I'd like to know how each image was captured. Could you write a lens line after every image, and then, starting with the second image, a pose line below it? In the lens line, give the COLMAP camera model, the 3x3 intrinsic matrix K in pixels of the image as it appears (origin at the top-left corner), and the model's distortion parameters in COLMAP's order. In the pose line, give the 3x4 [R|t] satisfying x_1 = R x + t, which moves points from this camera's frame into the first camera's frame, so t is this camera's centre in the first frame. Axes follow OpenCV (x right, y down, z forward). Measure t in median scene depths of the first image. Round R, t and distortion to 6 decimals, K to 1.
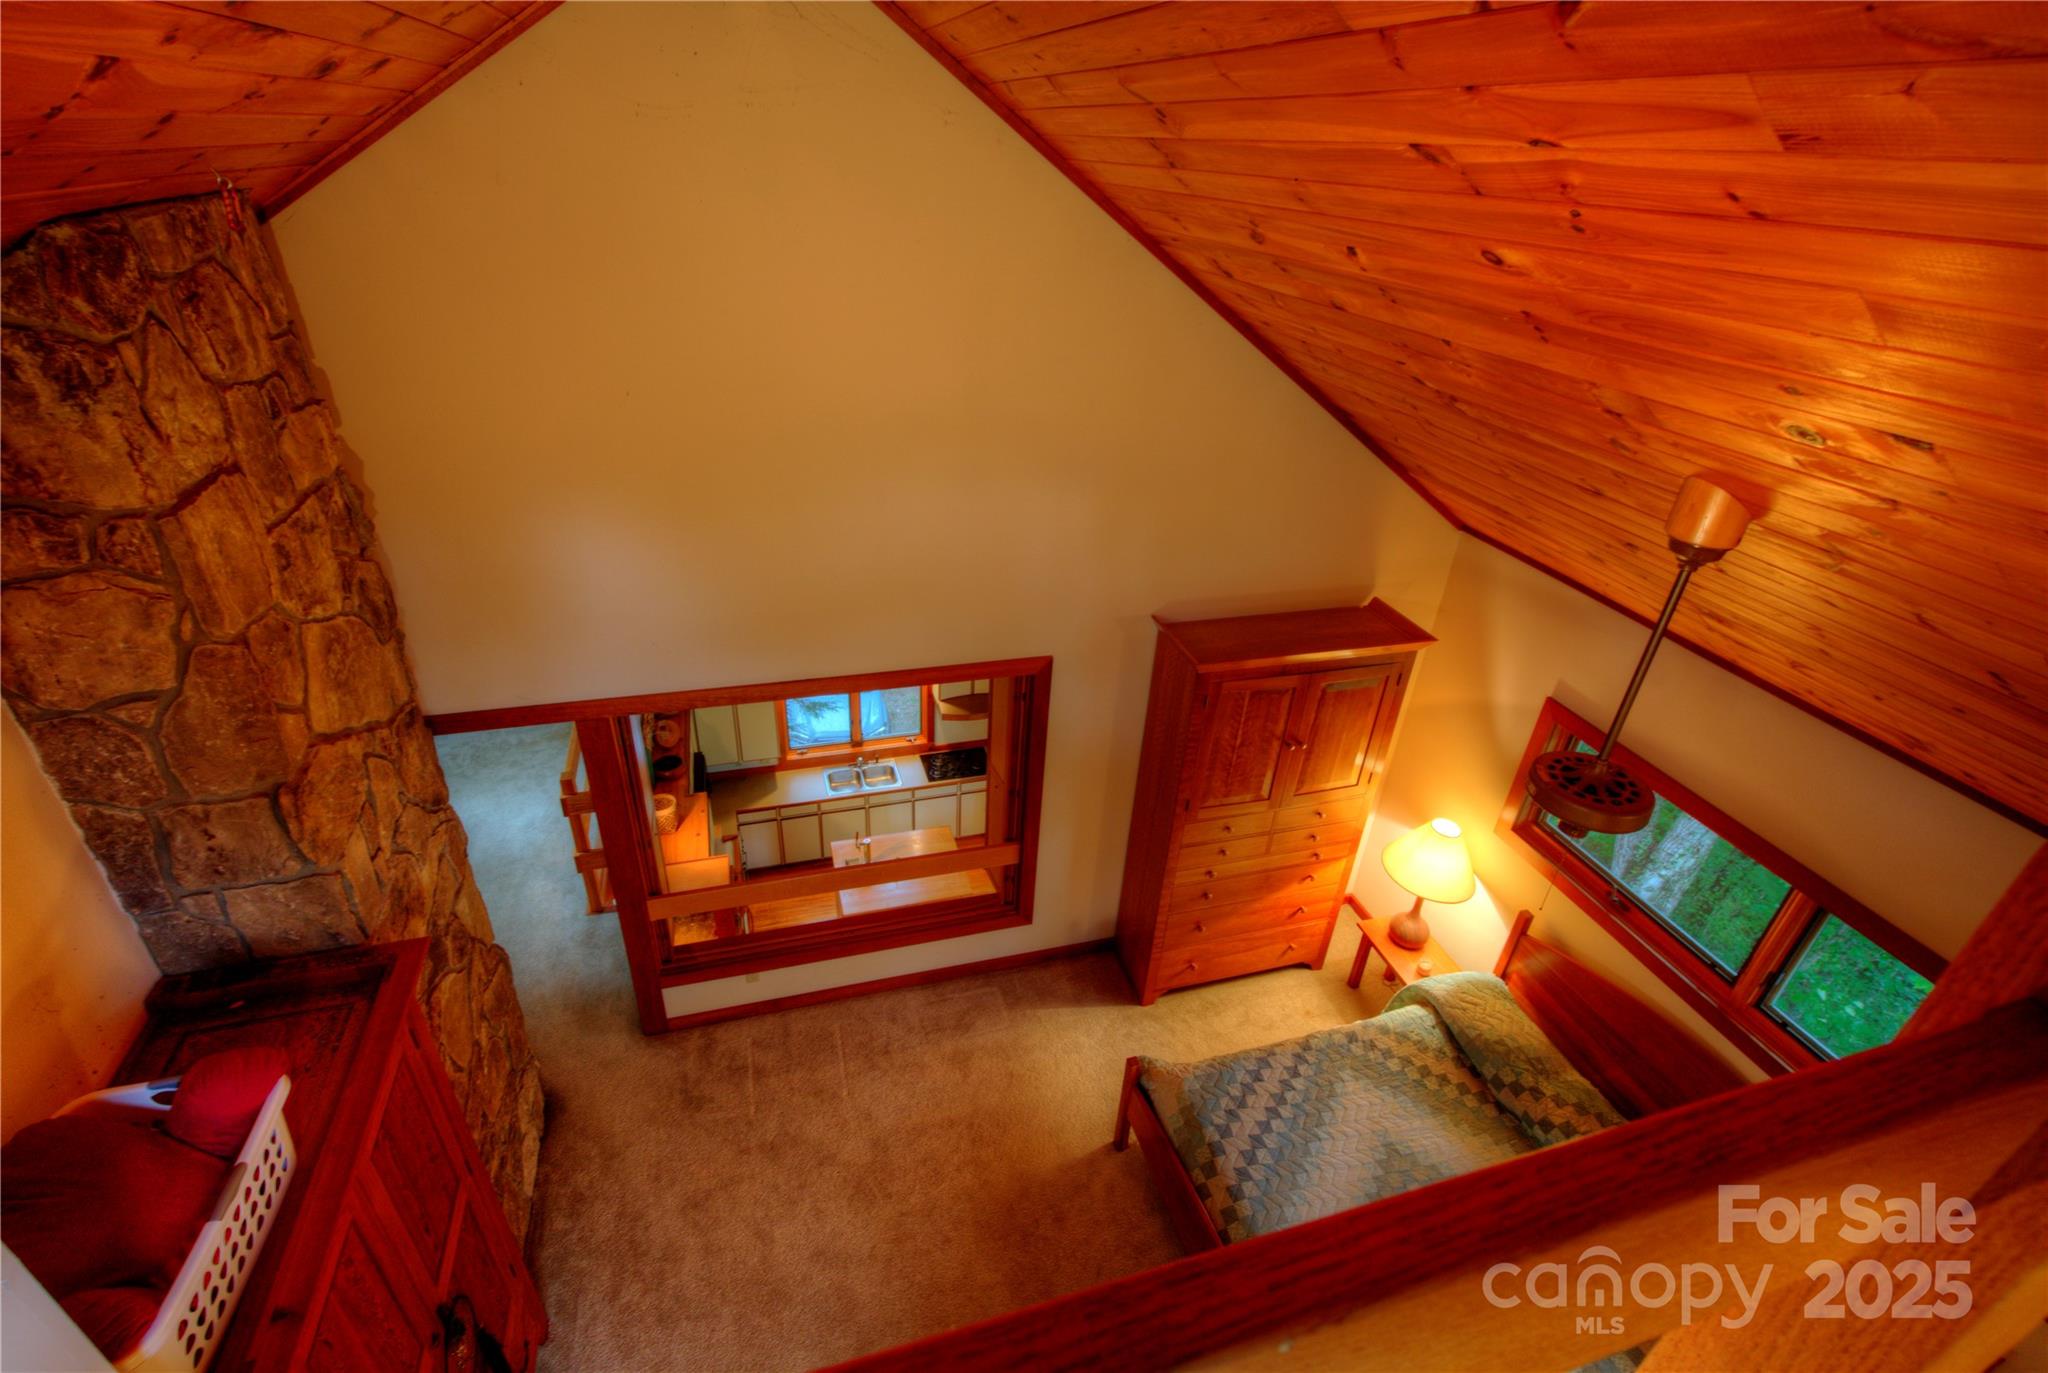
lens RADIAL K [[938.2, 0, 1022.5], [0, 938.2, 688.8], [0, 0, 1]] dist [-0.000371, -0.000231]
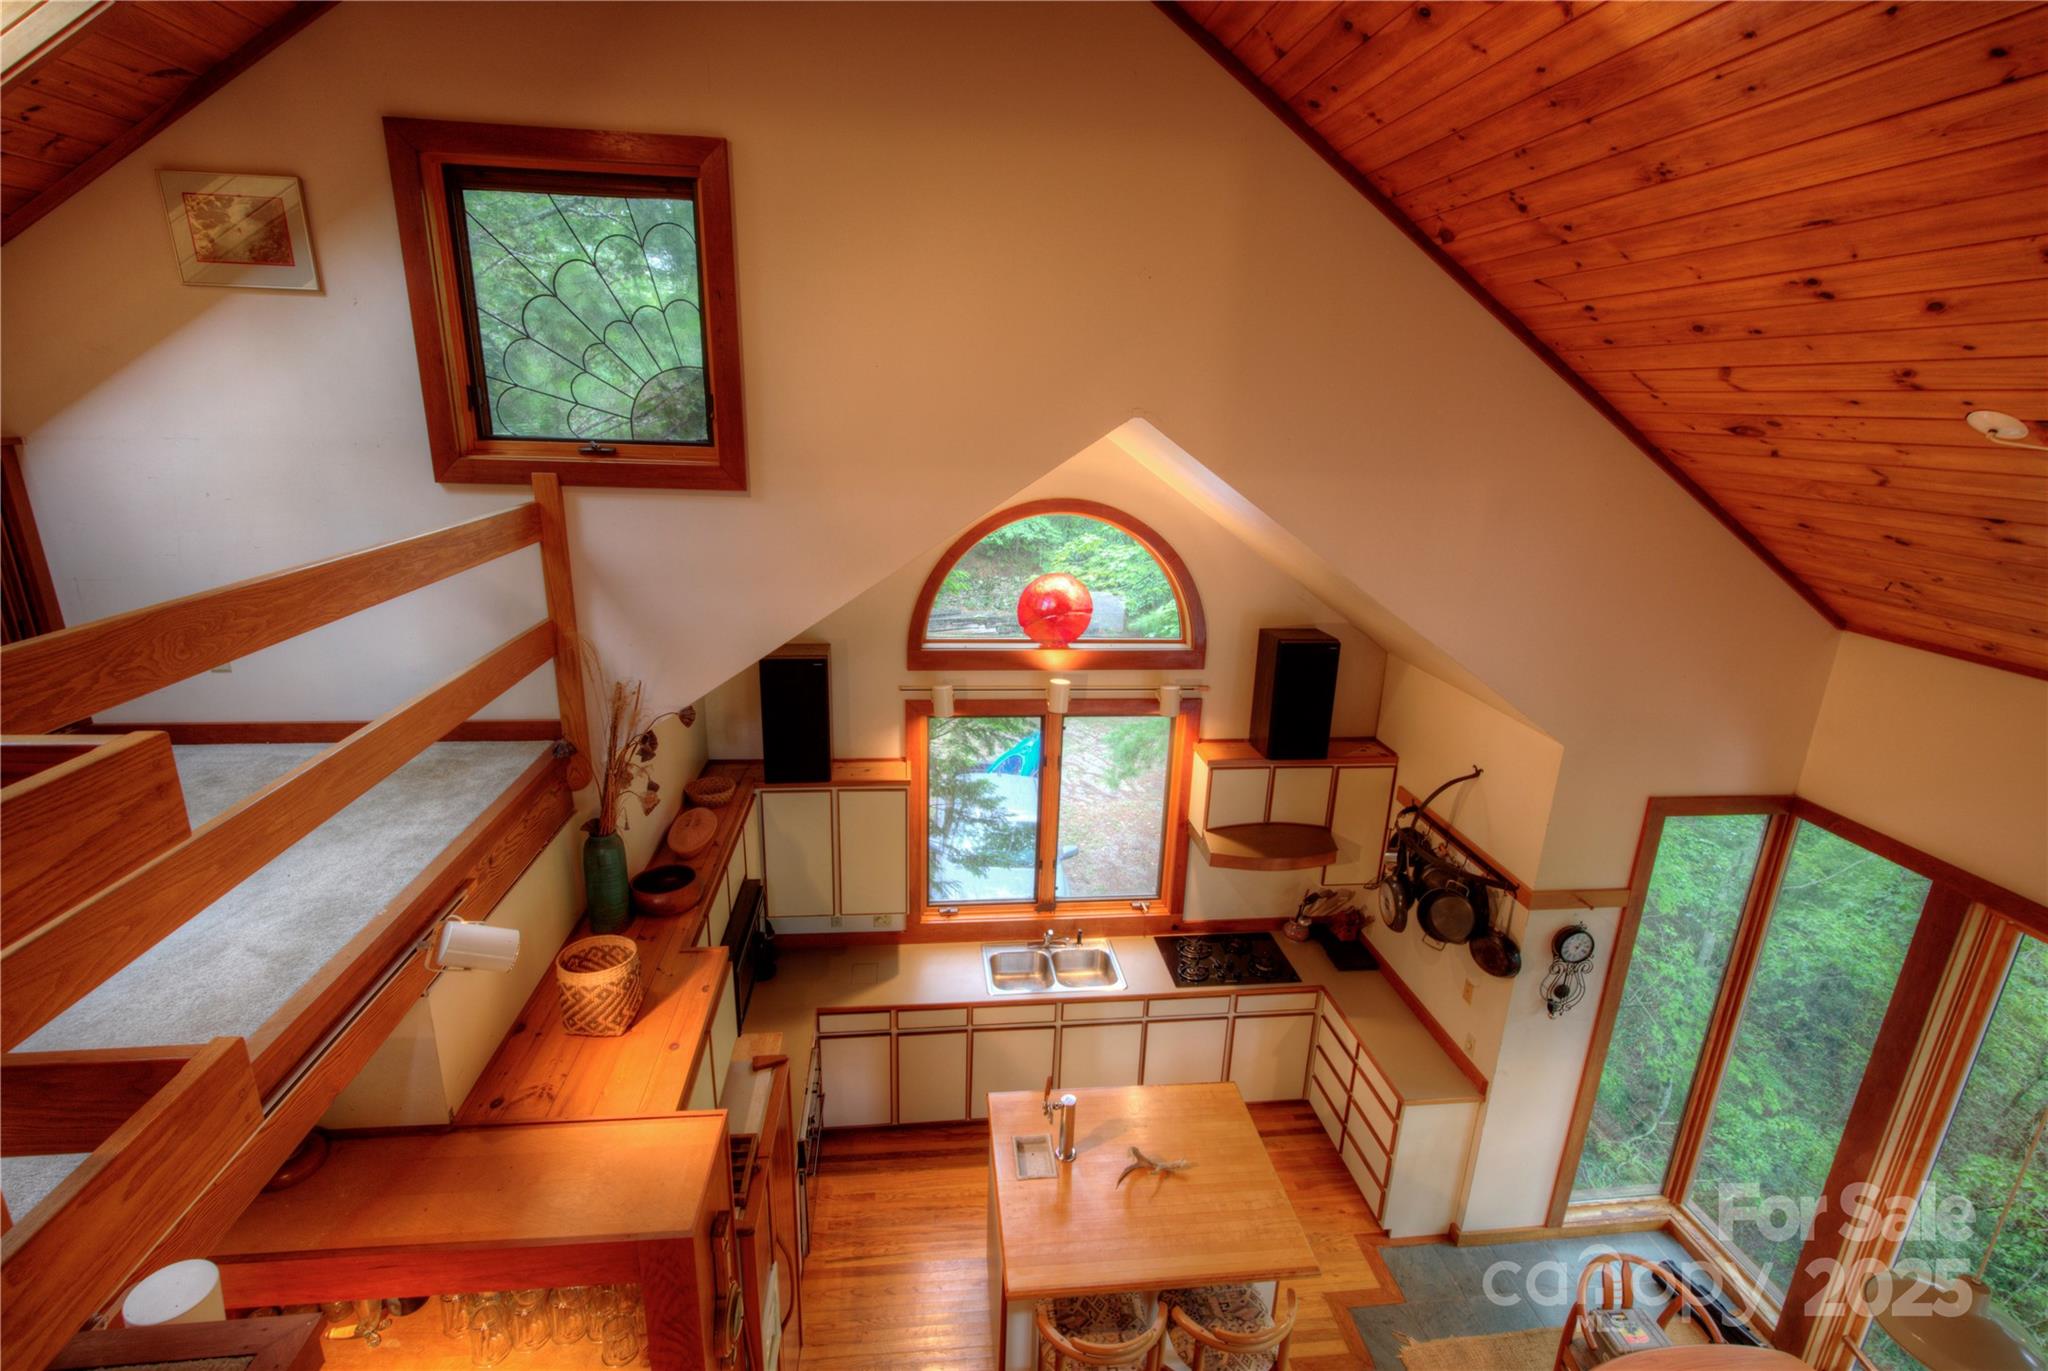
lens RADIAL K [[933.6, 0, 1020.9], [0, 933.6, 685.3], [0, 0, 1]] dist [-0.000418, 0.000484]
pose [[0.983690, 0.030818, -0.177212, -0.102190], [-0.072889, 0.968994, -0.236089, 0.068007], [0.164442, 0.245155, 0.955436, 0.460474]]
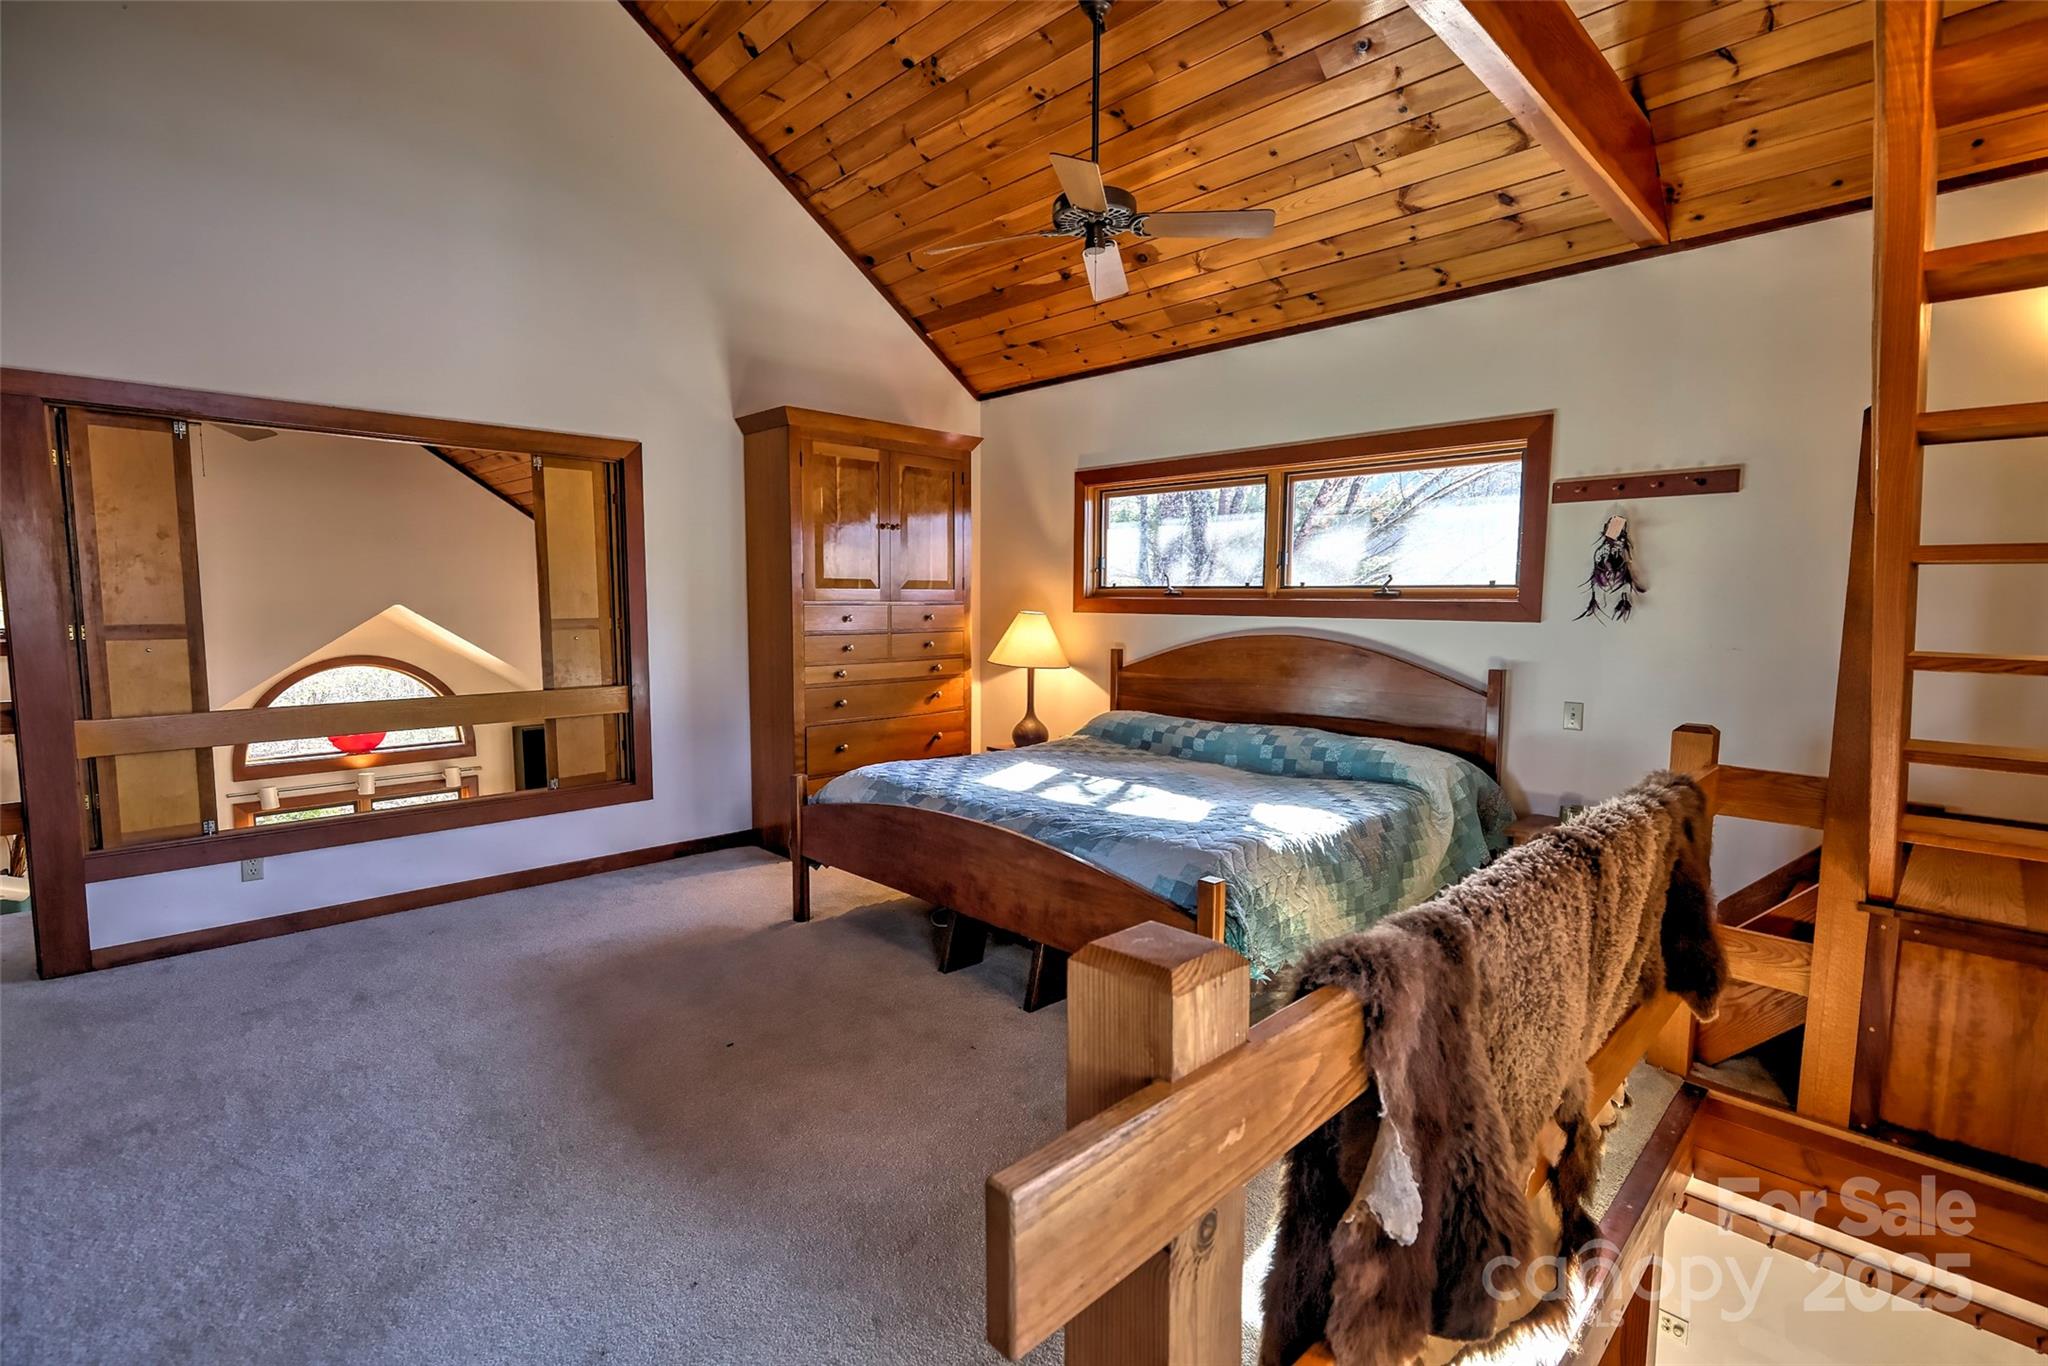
lens RADIAL K [[941.2, 0, 1024.0], [0, 941.2, 683.0], [0, 0, 1]] dist [0.000698, -0.000142]
pose [[0.881750, -0.089499, 0.463150, -0.044278], [0.271143, 0.899591, -0.342370, 0.298038], [-0.386004, 0.427464, 0.817481, 0.059580]]
